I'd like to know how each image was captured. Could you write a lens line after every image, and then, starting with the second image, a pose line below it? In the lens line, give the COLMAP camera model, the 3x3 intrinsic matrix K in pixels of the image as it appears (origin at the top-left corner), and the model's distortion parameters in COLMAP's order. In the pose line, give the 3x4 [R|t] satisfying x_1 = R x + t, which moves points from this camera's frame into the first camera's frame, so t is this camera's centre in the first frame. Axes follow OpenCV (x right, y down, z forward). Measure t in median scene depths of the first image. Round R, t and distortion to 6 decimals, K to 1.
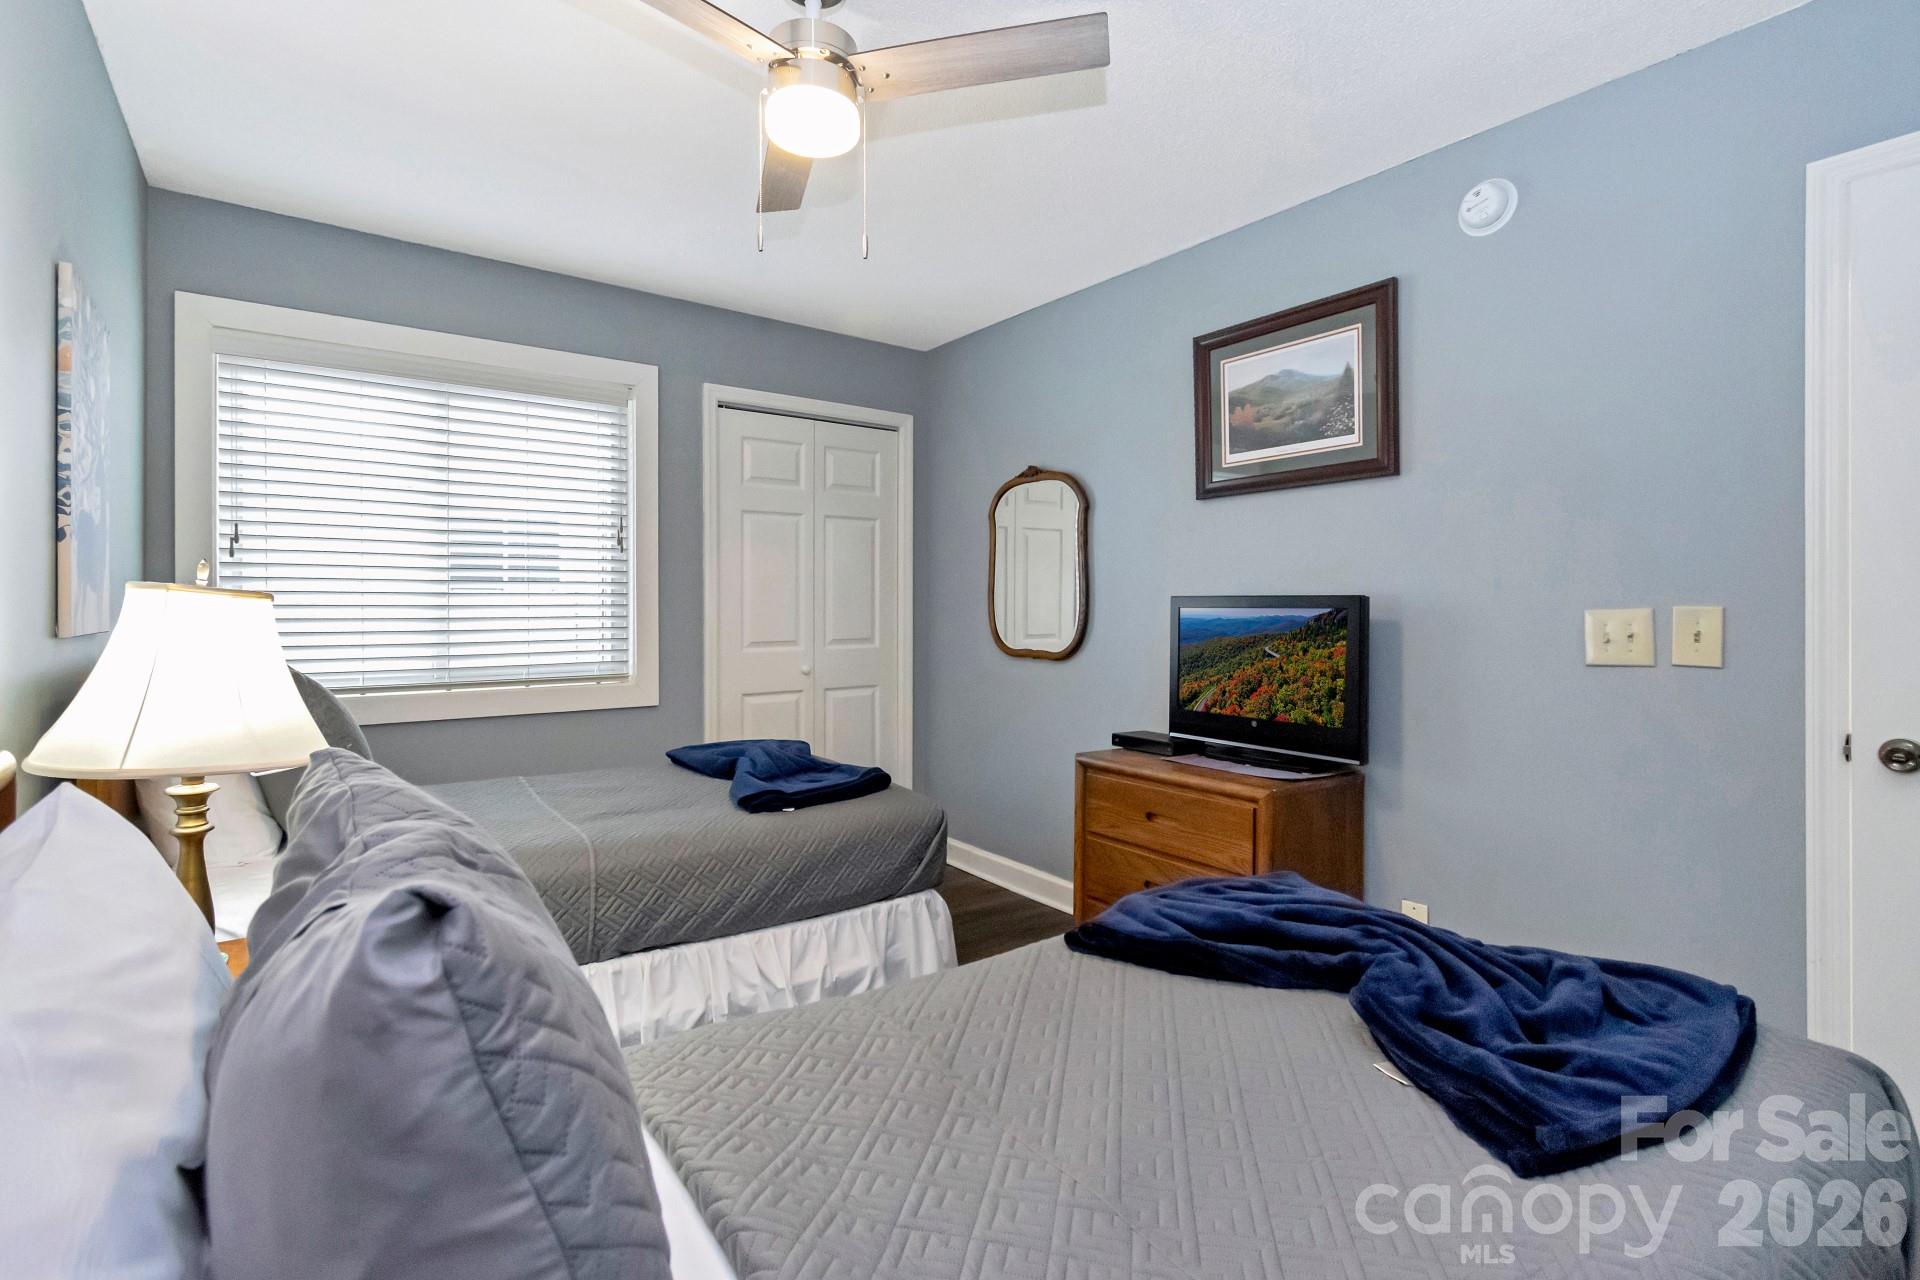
lens RADIAL K [[895.4, 0, 984.1], [0, 895.4, 577.0], [0, 0, 1]] dist [0.008227, -0.000640]
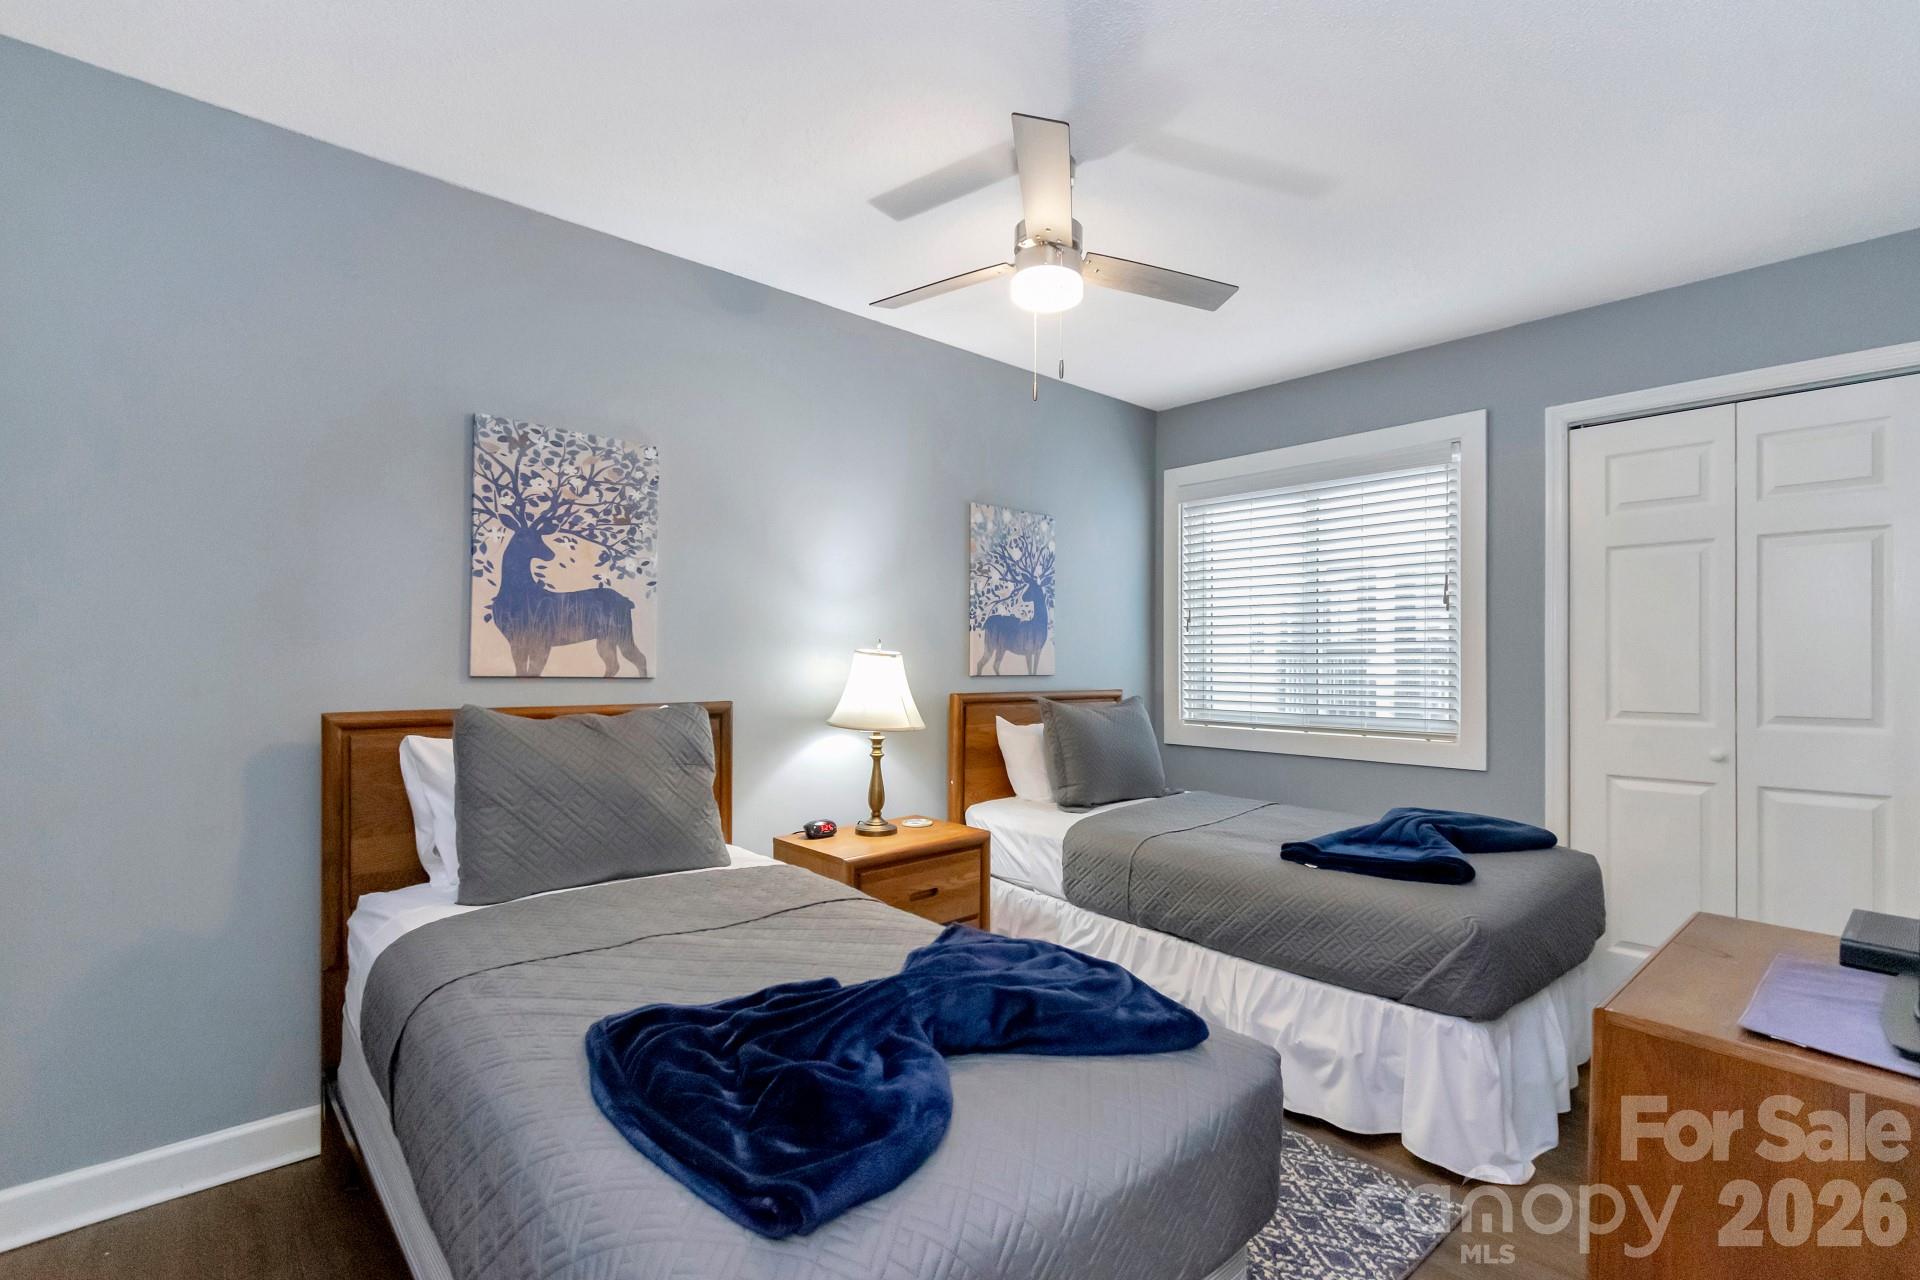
lens RADIAL K [[895.4, 0, 961.1], [0, 895.4, 641.4], [0, 0, 1]] dist [0.008227, -0.000640]
pose [[0.082089, -0.027523, -0.996245, 0.670066], [0.021679, 0.999431, -0.025824, 0.025841], [0.996389, -0.019478, 0.082639, 0.480929]]
